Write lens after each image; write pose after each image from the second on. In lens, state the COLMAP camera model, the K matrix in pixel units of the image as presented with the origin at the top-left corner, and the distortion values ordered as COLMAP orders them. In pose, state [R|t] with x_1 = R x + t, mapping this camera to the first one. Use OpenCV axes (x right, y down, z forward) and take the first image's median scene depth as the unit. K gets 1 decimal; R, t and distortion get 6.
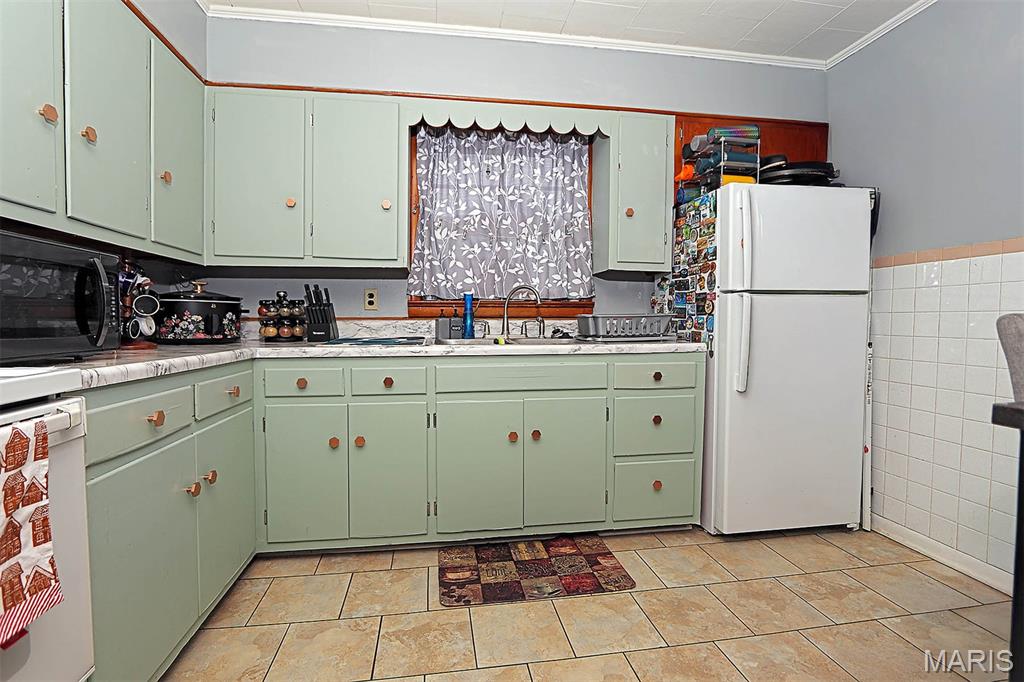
lens RADIAL K [[471.0, 0, 502.9], [0, 471.0, 336.1], [0, 0, 1]] dist [-0.017764, 0.002616]
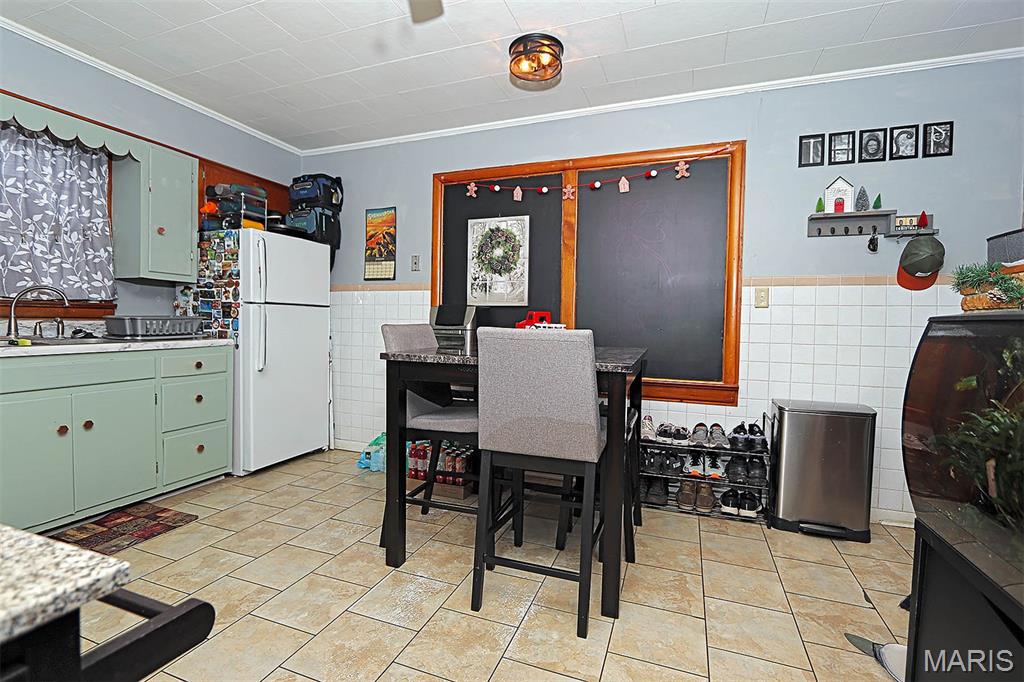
lens RADIAL K [[471.0, 0, 506.3], [0, 471.0, 341.0], [0, 0, 1]] dist [-0.017764, 0.002616]
pose [[0.490751, -0.028776, 0.870825, -0.351777], [0.015747, 0.999584, 0.024157, 0.000683], [-0.871158, 0.001857, 0.491000, -0.355561]]
